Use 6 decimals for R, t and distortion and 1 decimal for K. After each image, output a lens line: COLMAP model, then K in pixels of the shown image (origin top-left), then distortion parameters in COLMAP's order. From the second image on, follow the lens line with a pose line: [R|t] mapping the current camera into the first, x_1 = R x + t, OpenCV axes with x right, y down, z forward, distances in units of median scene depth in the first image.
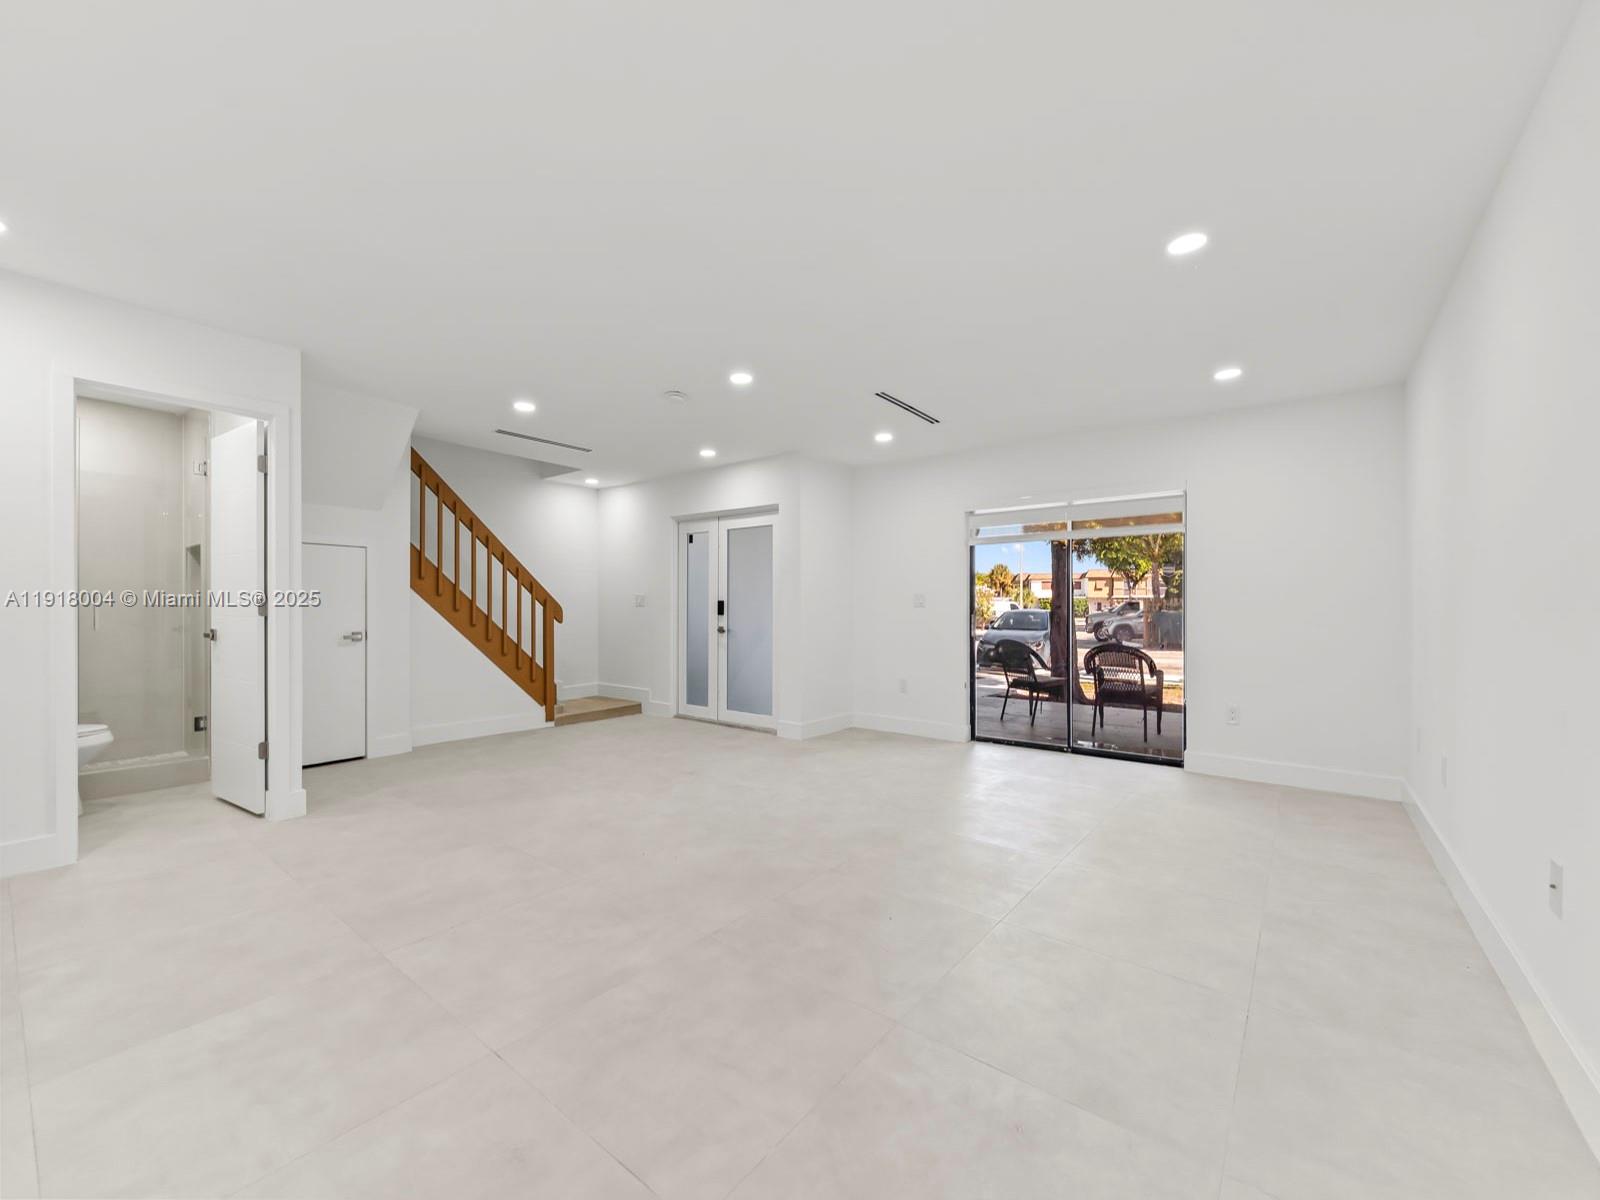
lens RADIAL K [[650.8, 0, 799.3], [0, 650.8, 599.3], [0, 0, 1]] dist [0.002364, -0.000797]
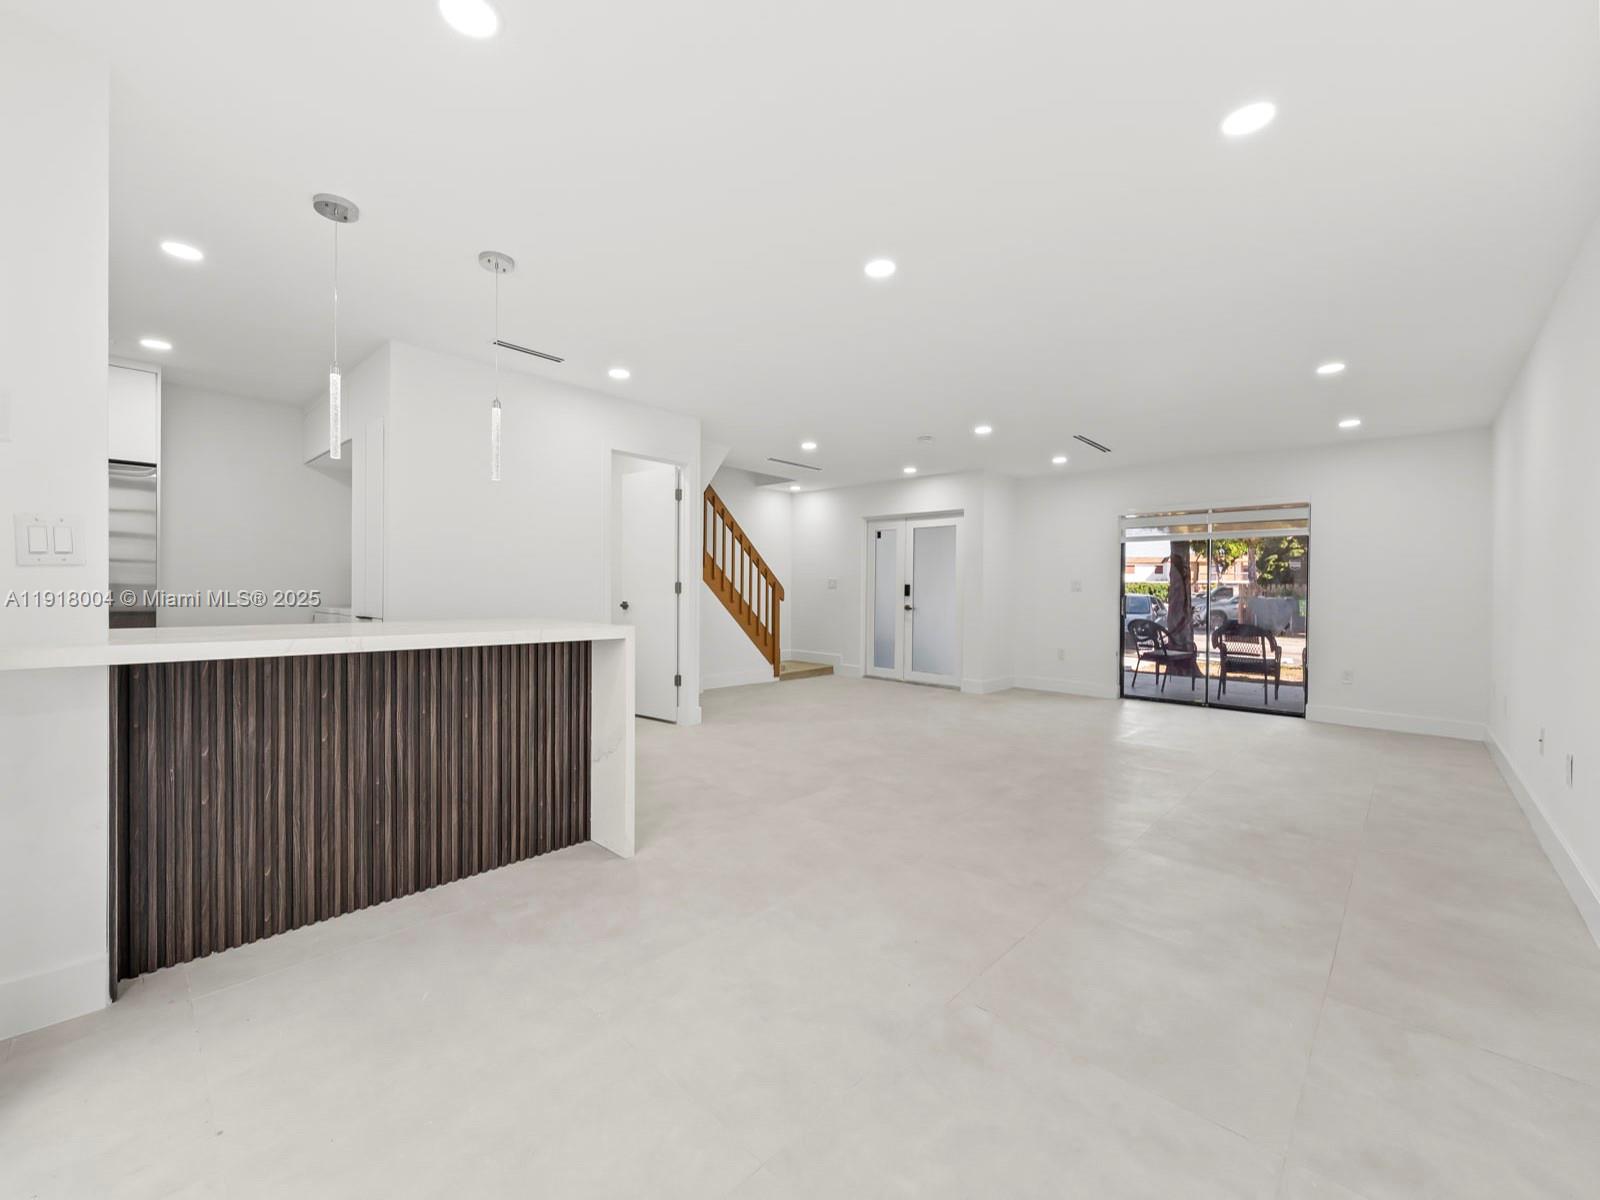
lens RADIAL K [[650.8, 0, 801.6], [0, 650.8, 591.8], [0, 0, 1]] dist [0.002364, -0.000797]
pose [[0.995373, 0.010442, -0.095514, -0.208139], [-0.008883, 0.999821, 0.016735, -0.003549], [0.095672, -0.015809, 0.995287, -0.277202]]
